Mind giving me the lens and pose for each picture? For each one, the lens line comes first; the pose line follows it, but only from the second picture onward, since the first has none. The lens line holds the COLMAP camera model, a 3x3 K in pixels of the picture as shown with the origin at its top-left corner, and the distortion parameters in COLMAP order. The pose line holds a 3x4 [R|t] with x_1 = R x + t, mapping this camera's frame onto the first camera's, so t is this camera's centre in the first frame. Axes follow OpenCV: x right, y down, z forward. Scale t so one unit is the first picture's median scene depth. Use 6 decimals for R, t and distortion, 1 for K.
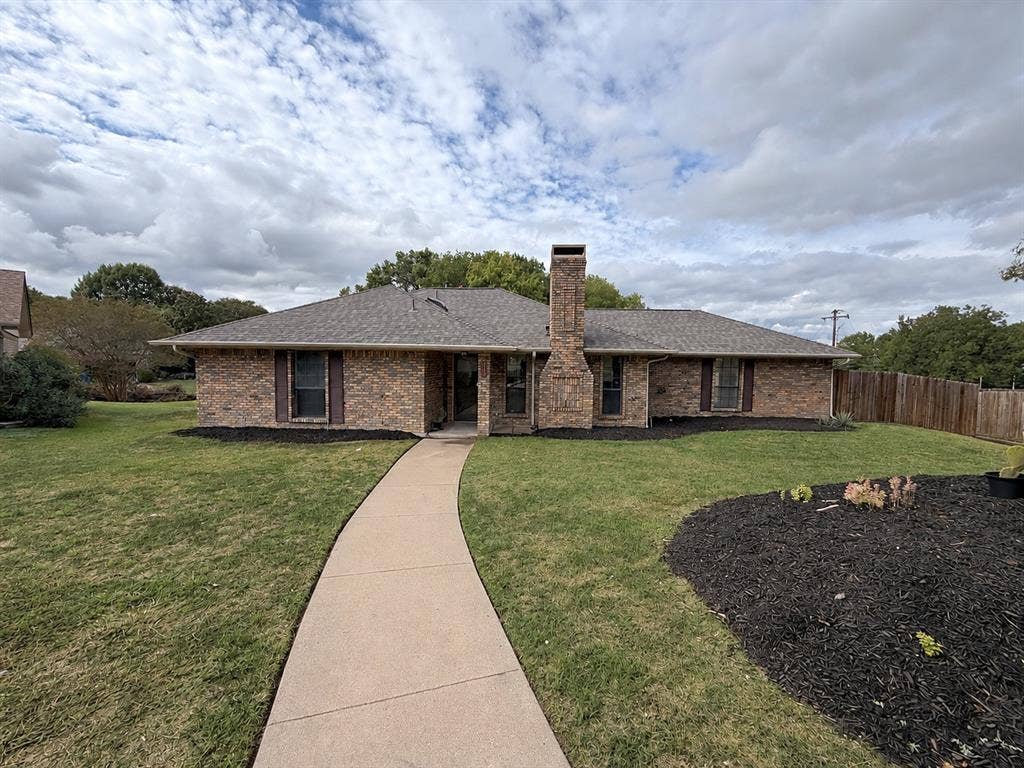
lens RADIAL K [[541.4, 0, 506.5], [0, 541.4, 386.3], [0, 0, 1]] dist [0.000961, -0.000892]
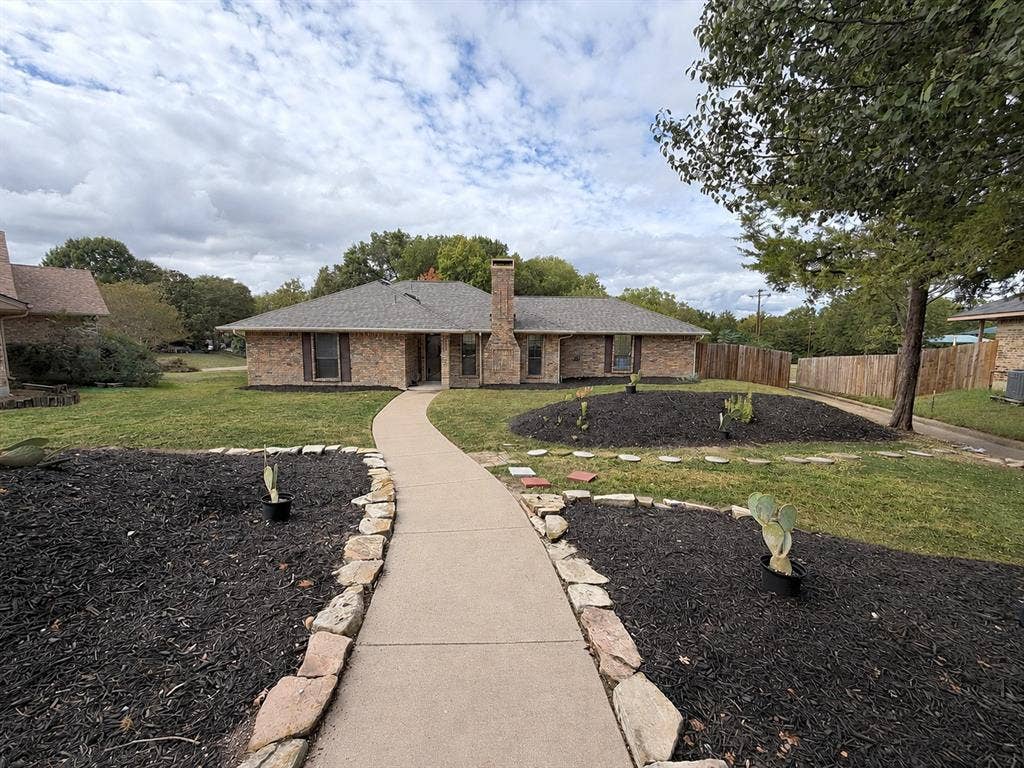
lens RADIAL K [[781.9, 0, 526.3], [0, 781.9, 382.4], [0, 0, 1]] dist [0.000721, 0.001296]
pose [[0.999752, -0.007431, 0.020984, 0.046156], [0.006932, 0.999695, 0.023713, 0.007979], [-0.021154, -0.023561, 0.999499, -0.395788]]
